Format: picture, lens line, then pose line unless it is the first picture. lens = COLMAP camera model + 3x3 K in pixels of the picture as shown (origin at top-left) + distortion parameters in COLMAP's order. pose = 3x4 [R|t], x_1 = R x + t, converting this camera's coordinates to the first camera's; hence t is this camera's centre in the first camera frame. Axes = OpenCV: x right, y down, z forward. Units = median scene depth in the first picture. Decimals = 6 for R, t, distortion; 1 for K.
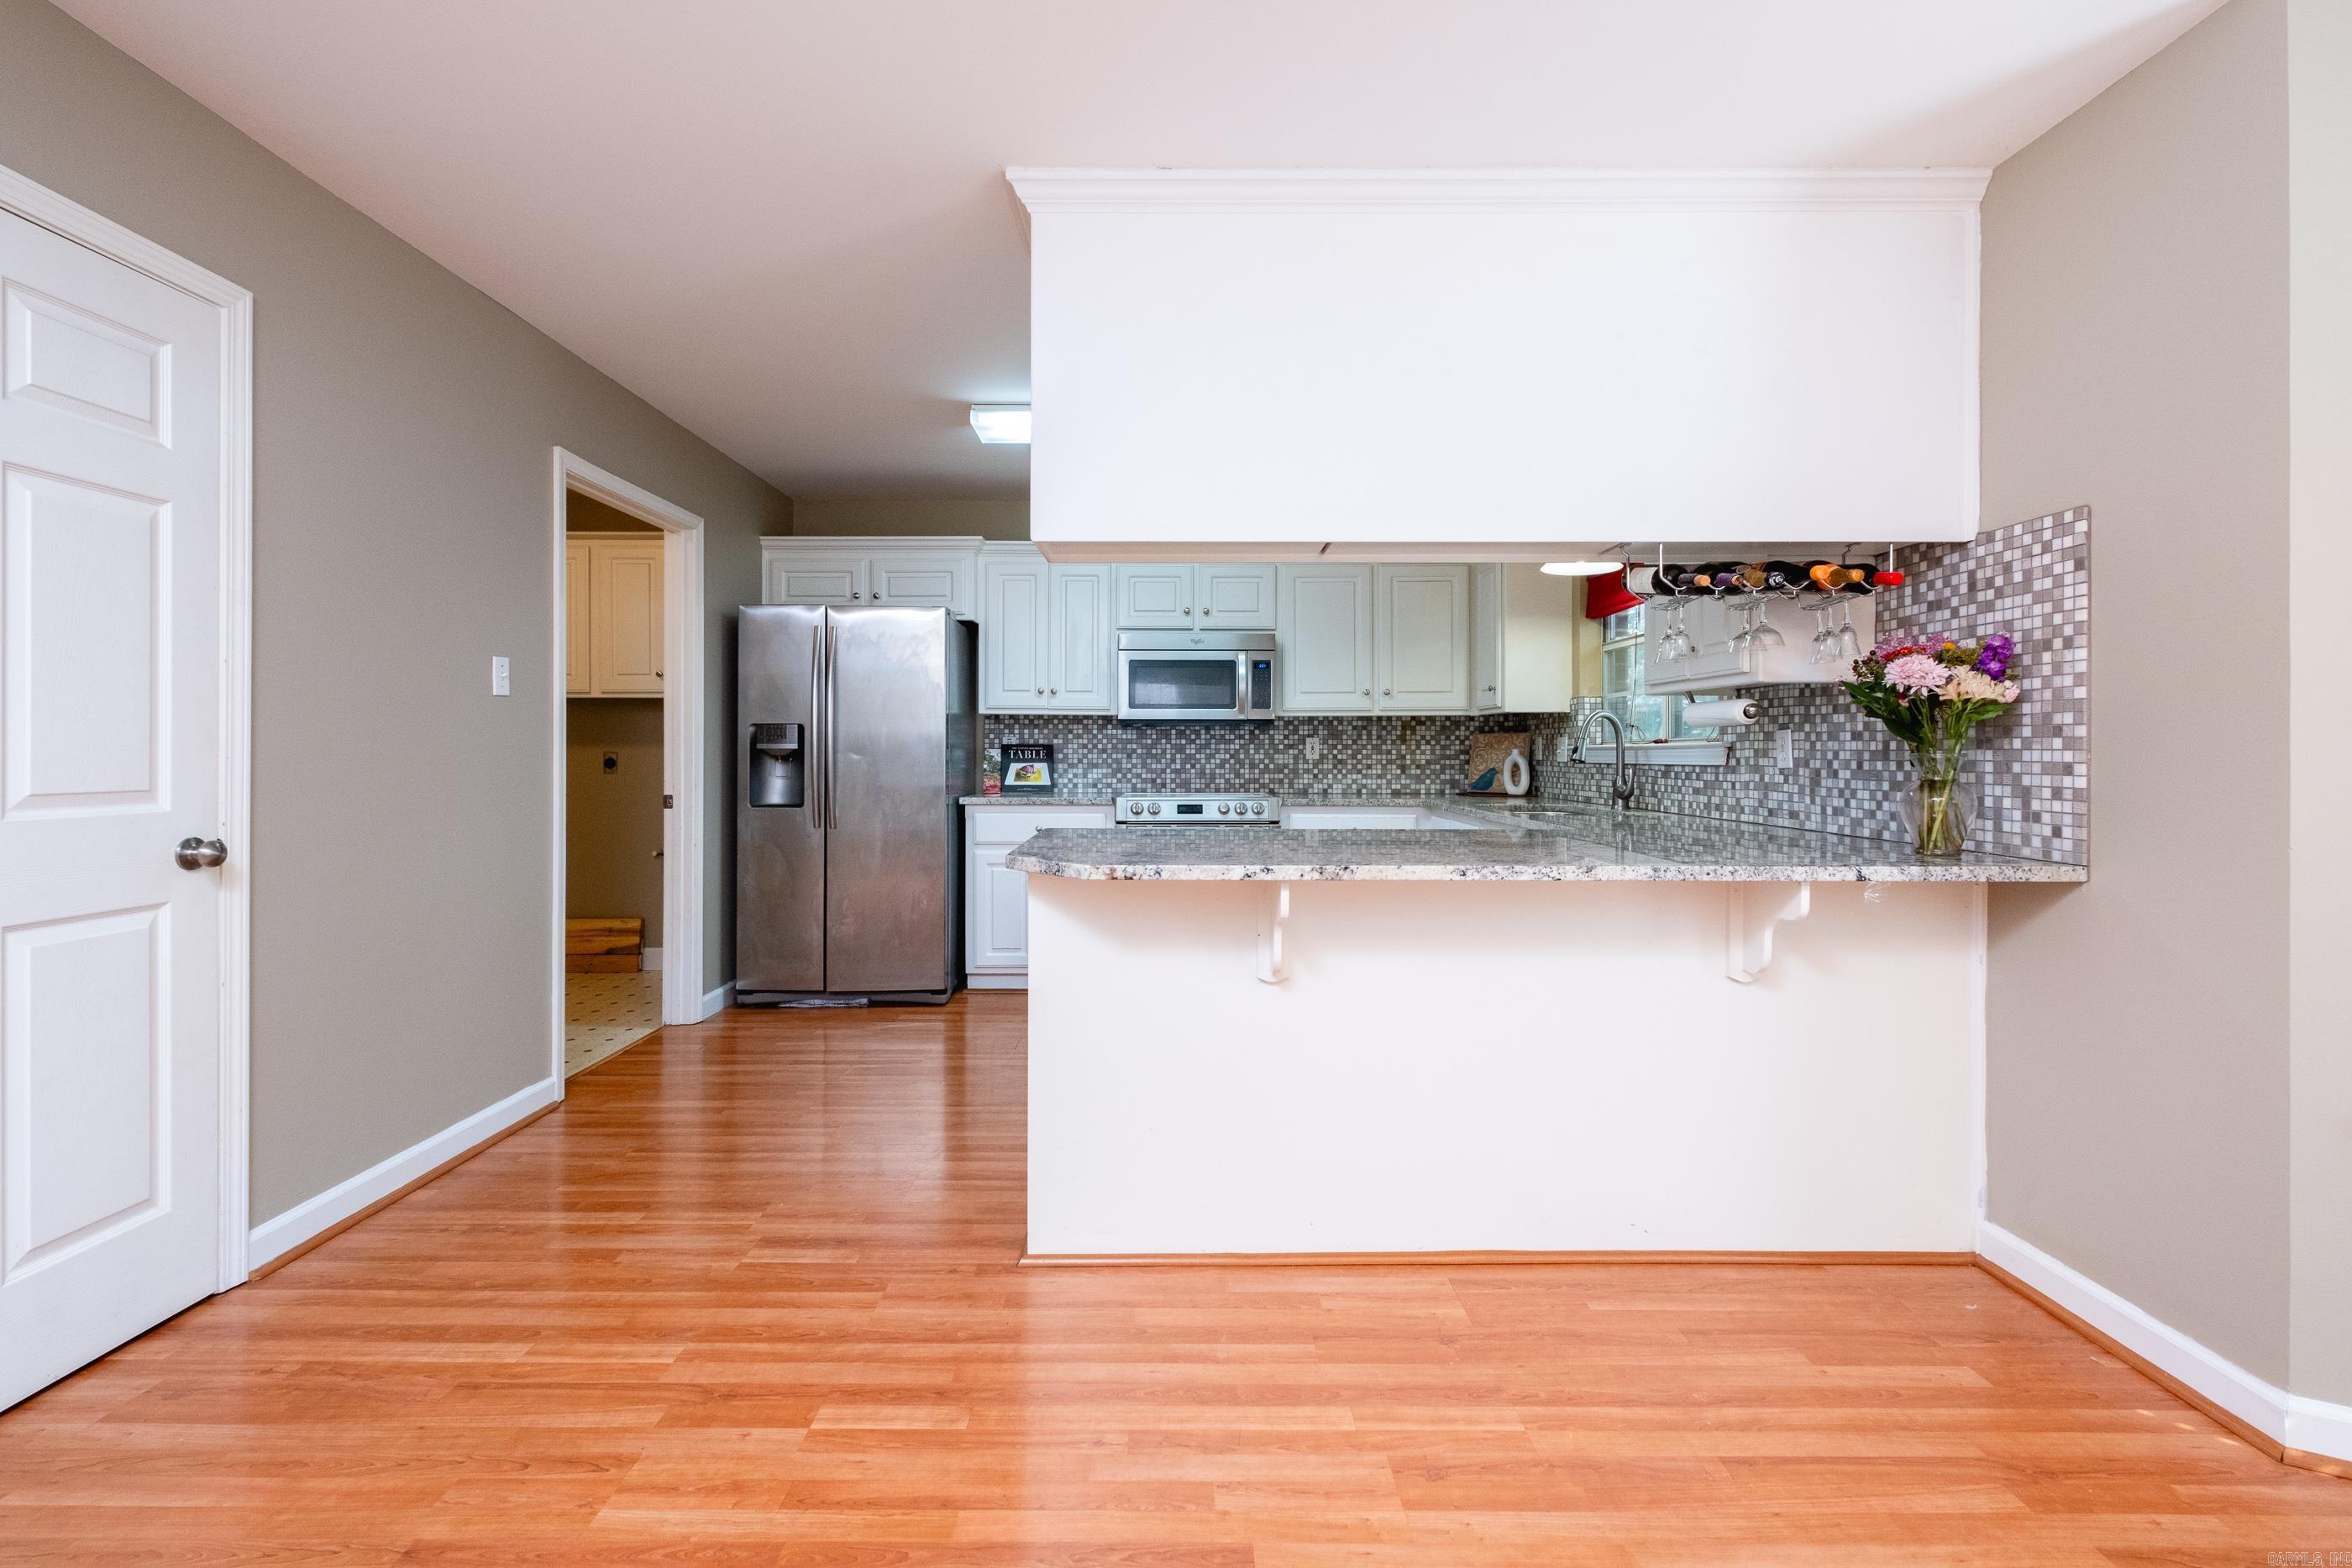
lens RADIAL K [[1045.9, 0, 1164.6], [0, 1045.9, 756.7], [0, 0, 1]] dist [0.002220, -0.000353]
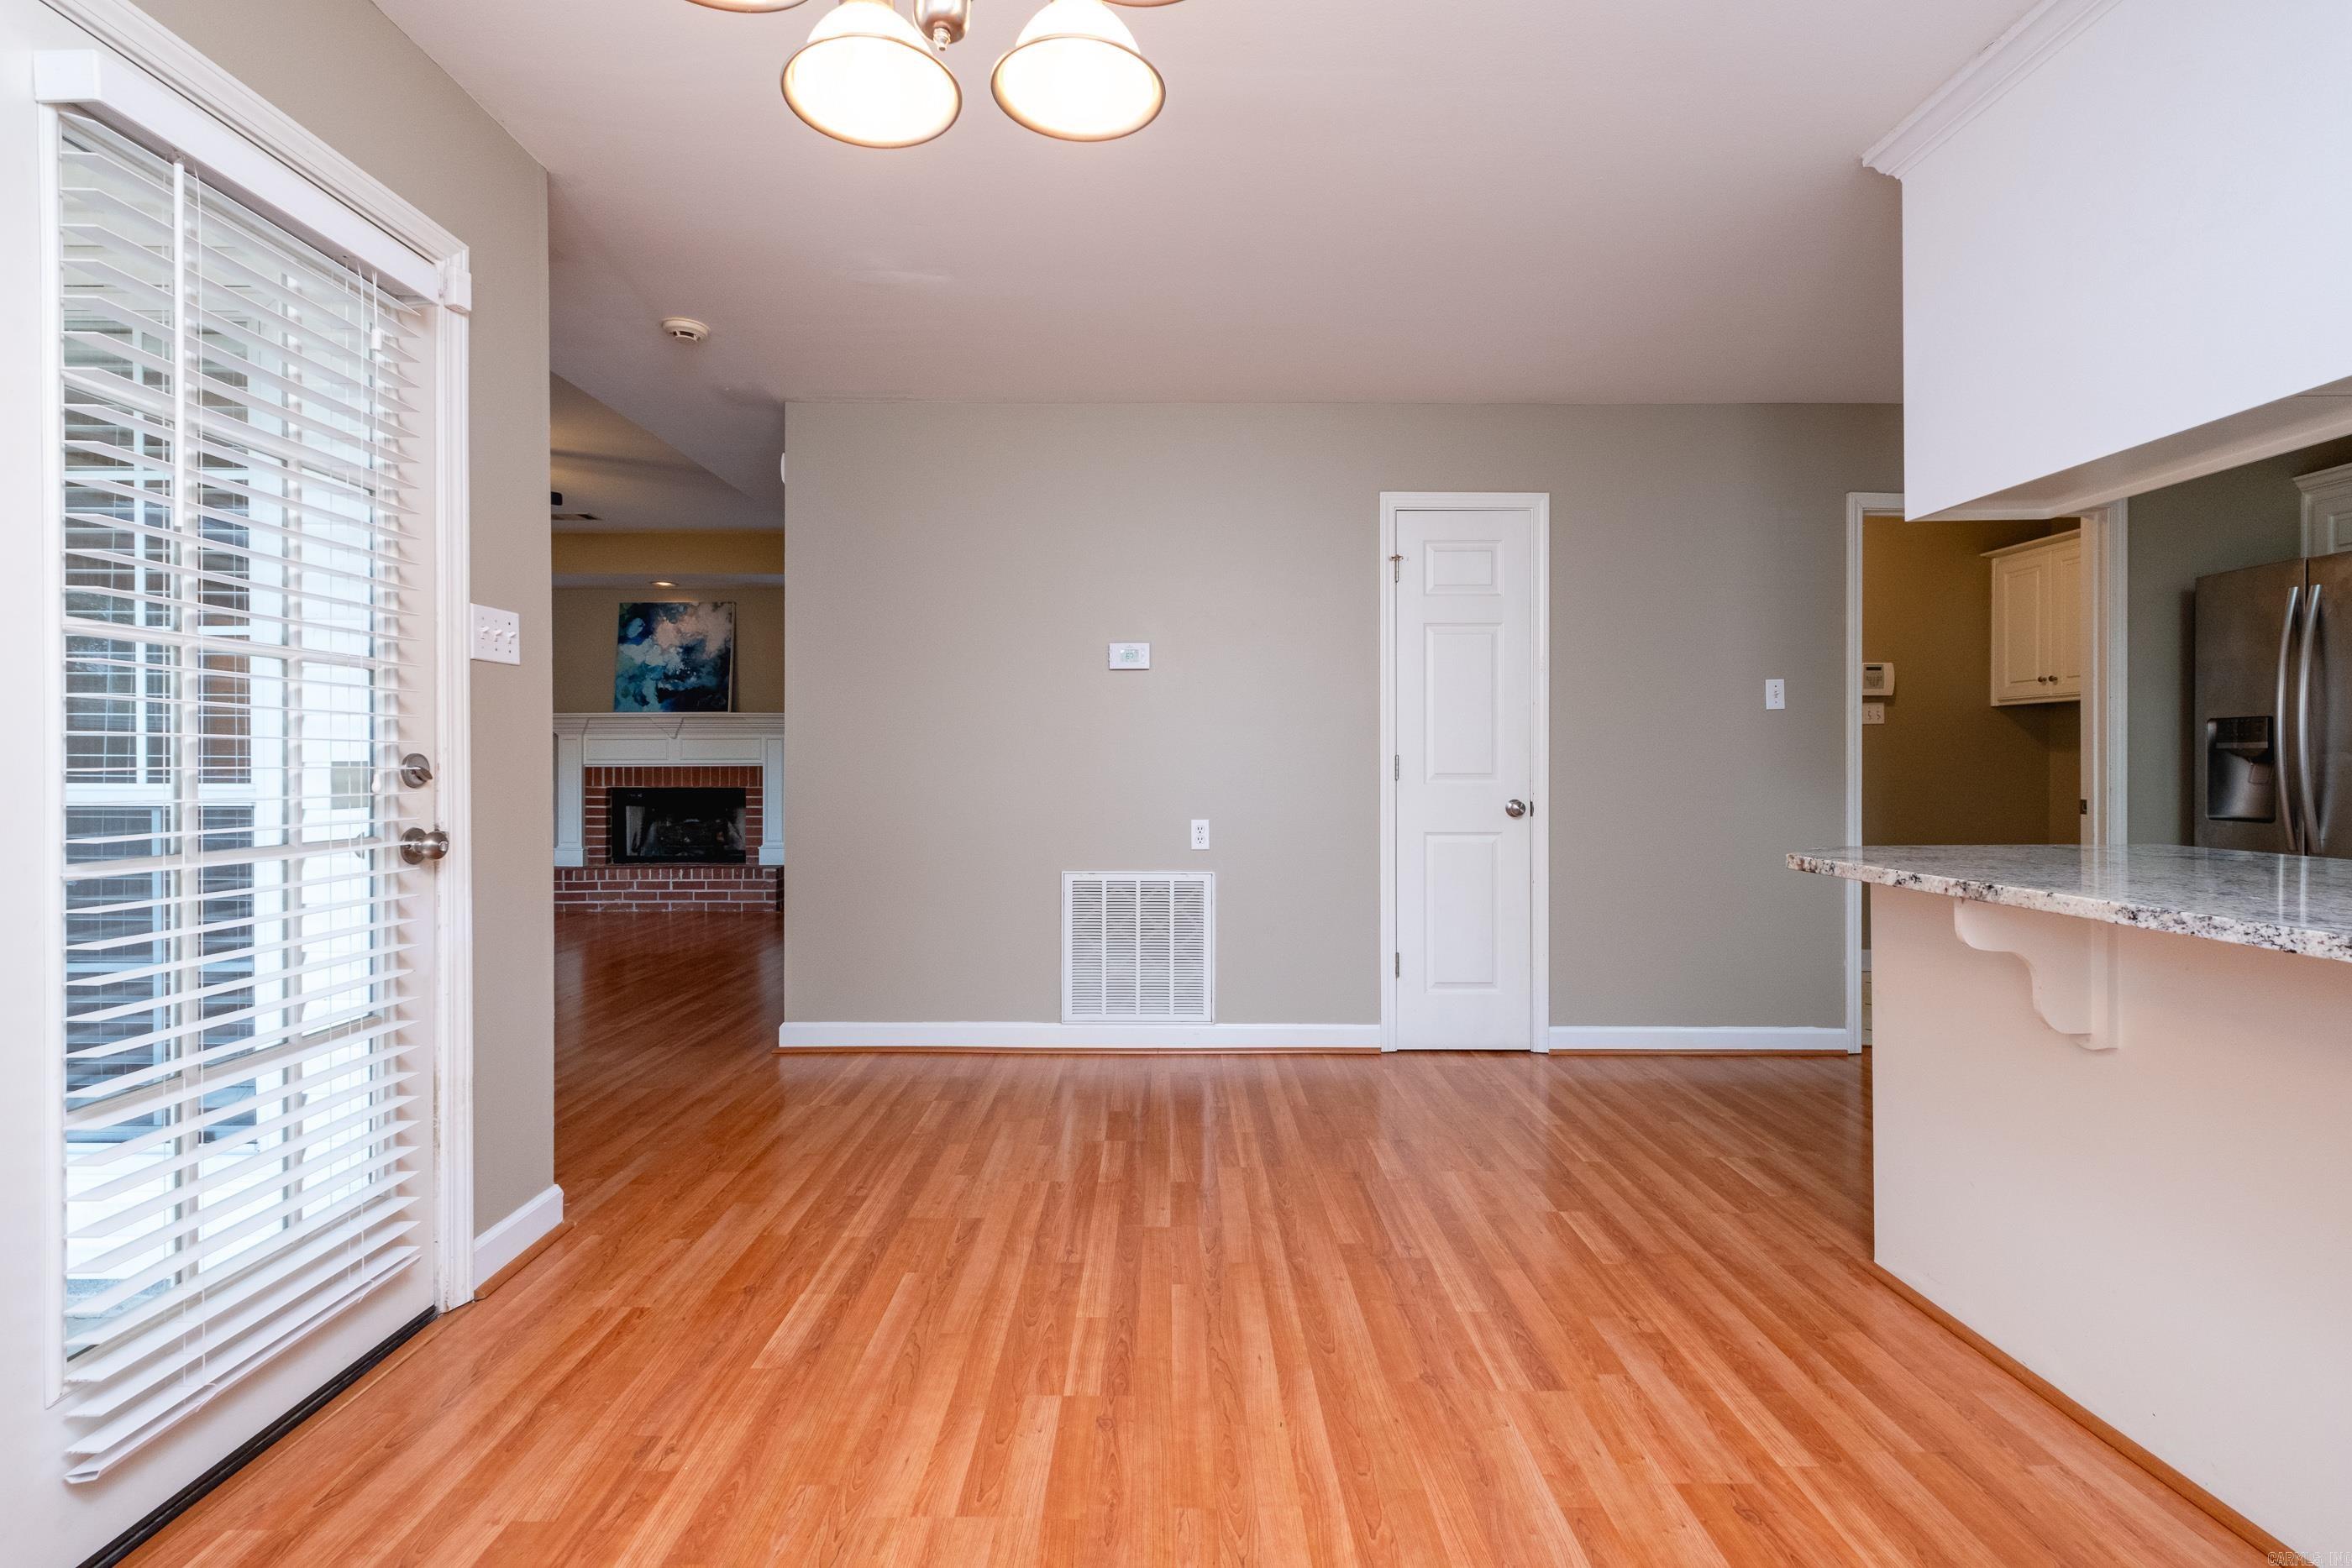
lens RADIAL K [[1032.4, 0, 1174.6], [0, 1032.4, 768.3], [0, 0, 1]] dist [0.010188, -0.000701]
pose [[0.011044, 0.003567, -0.999933, 0.613465], [-0.003991, 0.999986, 0.003523, 0.011868], [0.999931, 0.003952, 0.011058, 0.250586]]
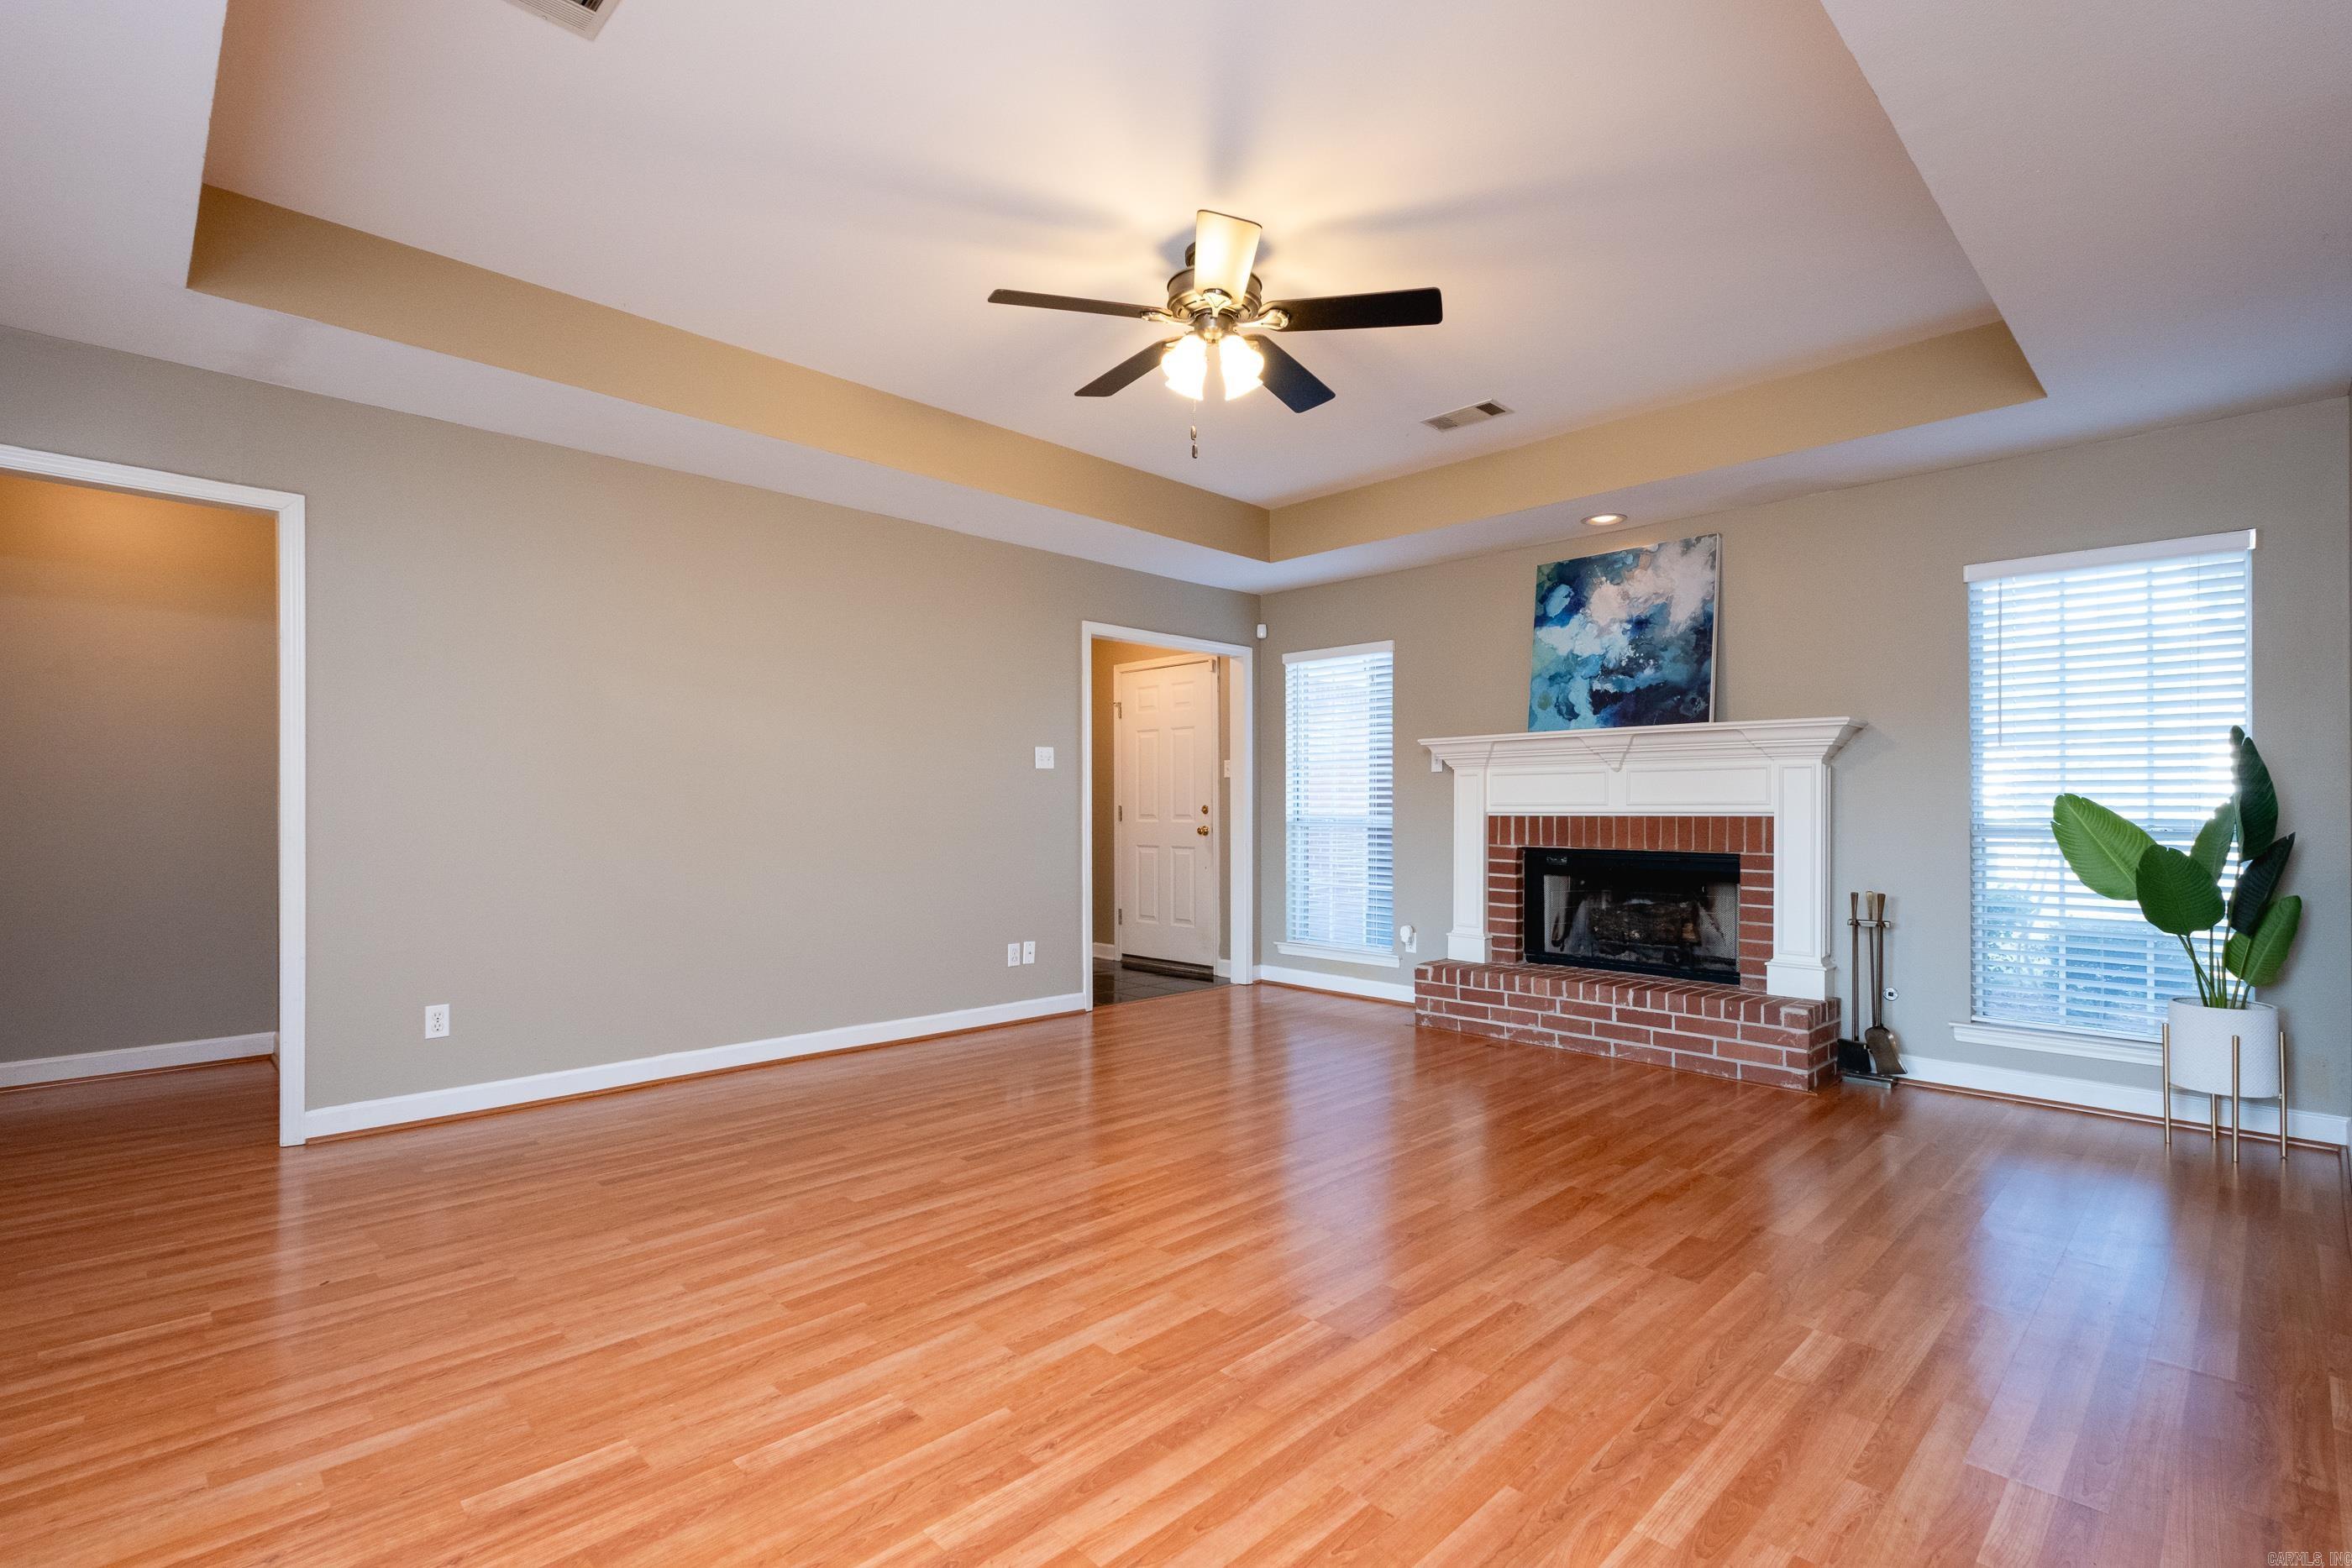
lens RADIAL K [[1083.1, 0, 1187.7], [0, 1083.1, 807.5], [0, 0, 1]] dist [0.007637, -0.000801]
pose [[-0.707662, -0.000835, -0.706551, -0.317856], [-0.004980, 0.999980, 0.003805, 0.005174], [0.706534, 0.006212, -0.707652, -0.246173]]
